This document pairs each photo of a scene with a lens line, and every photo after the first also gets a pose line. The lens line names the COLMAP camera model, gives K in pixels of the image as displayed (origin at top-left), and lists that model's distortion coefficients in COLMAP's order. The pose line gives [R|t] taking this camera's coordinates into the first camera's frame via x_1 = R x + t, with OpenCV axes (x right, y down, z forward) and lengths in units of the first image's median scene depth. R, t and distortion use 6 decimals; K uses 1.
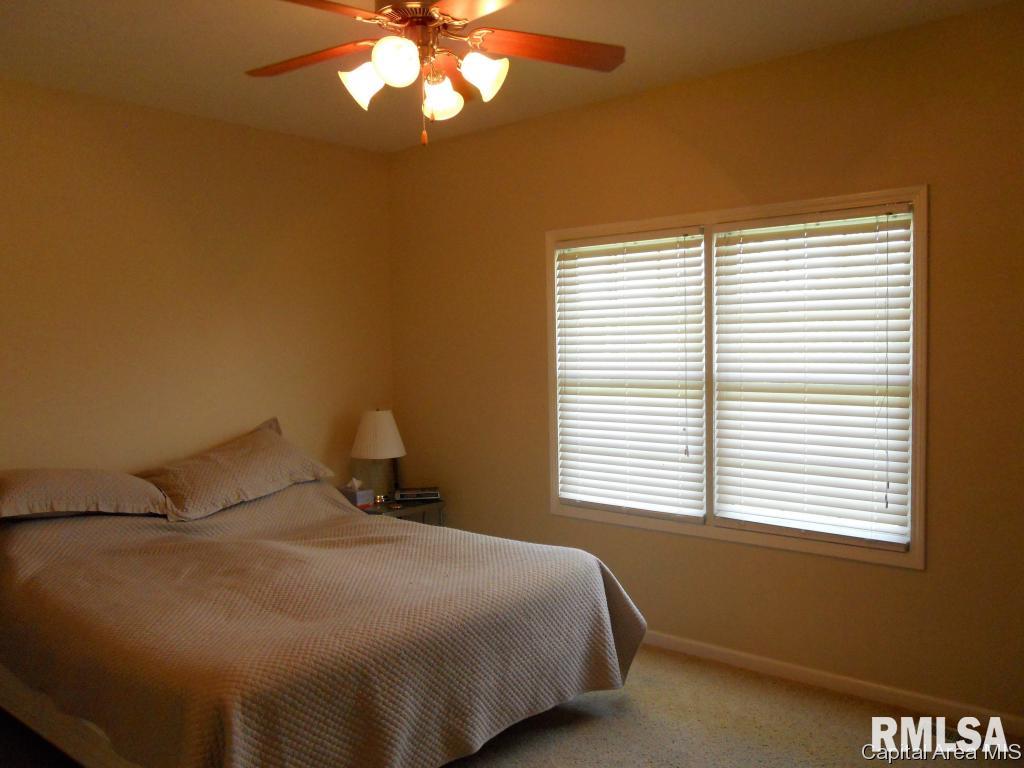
lens RADIAL K [[812.6, 0, 512.0], [0, 812.6, 384.0], [0, 0, 1]] dist [0.036640, 0.000627]
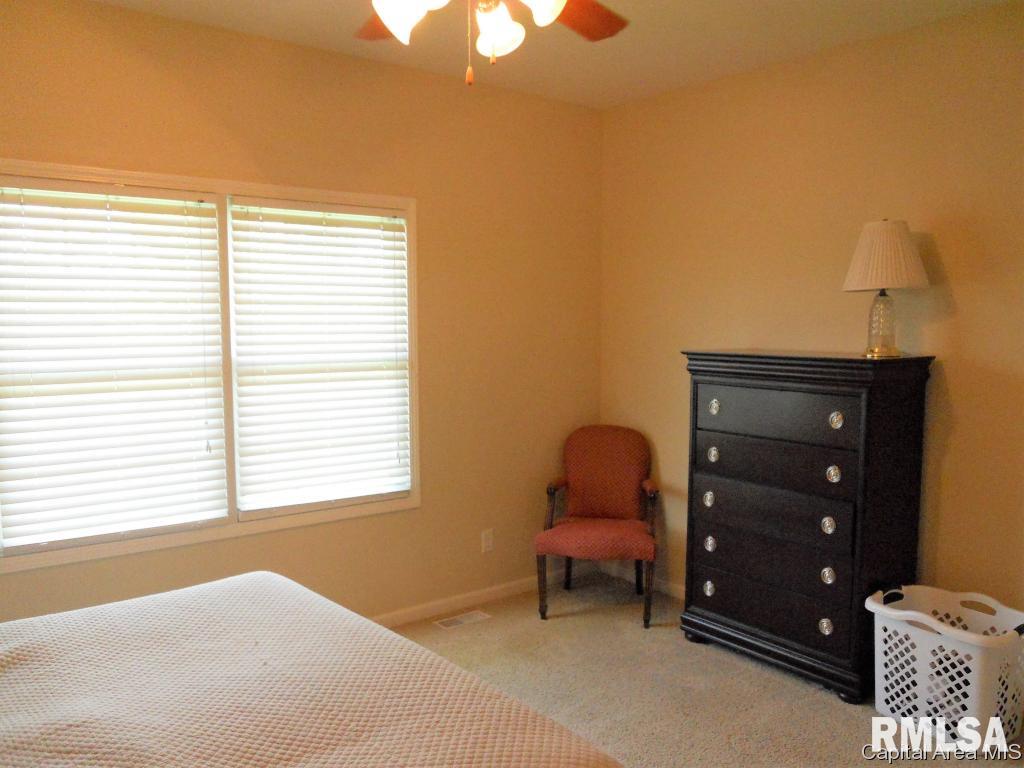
lens RADIAL K [[819.0, 0, 513.1], [0, 819.0, 393.9], [0, 0, 1]] dist [-0.005311, -0.010278]
pose [[0.246306, -0.073220, 0.966422, -0.578230], [0.046294, 0.996893, 0.063730, -0.017389], [-0.968086, 0.029042, 0.248930, 0.471015]]
